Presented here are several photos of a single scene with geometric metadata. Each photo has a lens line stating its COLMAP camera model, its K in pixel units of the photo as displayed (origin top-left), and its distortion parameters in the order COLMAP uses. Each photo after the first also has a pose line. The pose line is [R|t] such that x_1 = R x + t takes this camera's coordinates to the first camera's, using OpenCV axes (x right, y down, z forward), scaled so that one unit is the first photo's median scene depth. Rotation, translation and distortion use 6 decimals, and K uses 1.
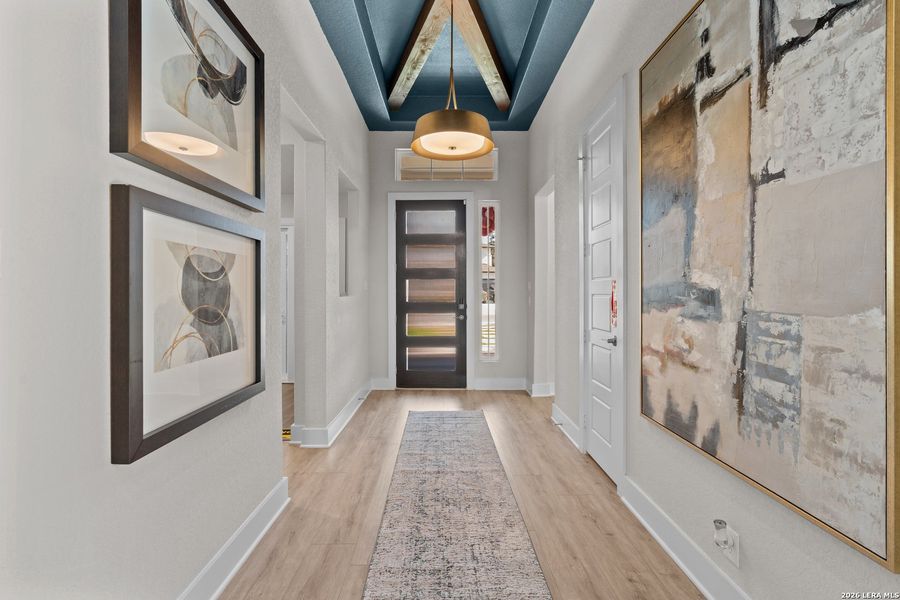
lens RADIAL K [[410.7, 0, 446.5], [0, 410.7, 295.3], [0, 0, 1]] dist [-0.002117, -0.000549]
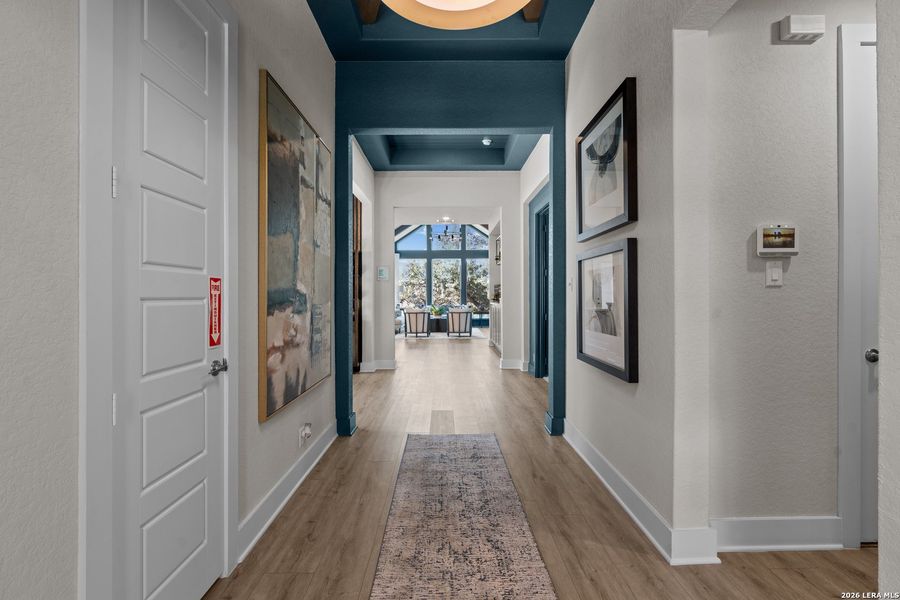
lens RADIAL K [[410.7, 0, 446.5], [0, 410.7, 295.3], [0, 0, 1]] dist [-0.002117, -0.000549]
pose [[-0.999971, 0.005581, 0.005097, 0.040374], [0.005600, 0.999977, 0.003720, -0.010330], [-0.005076, 0.003749, -0.999980, 2.282947]]
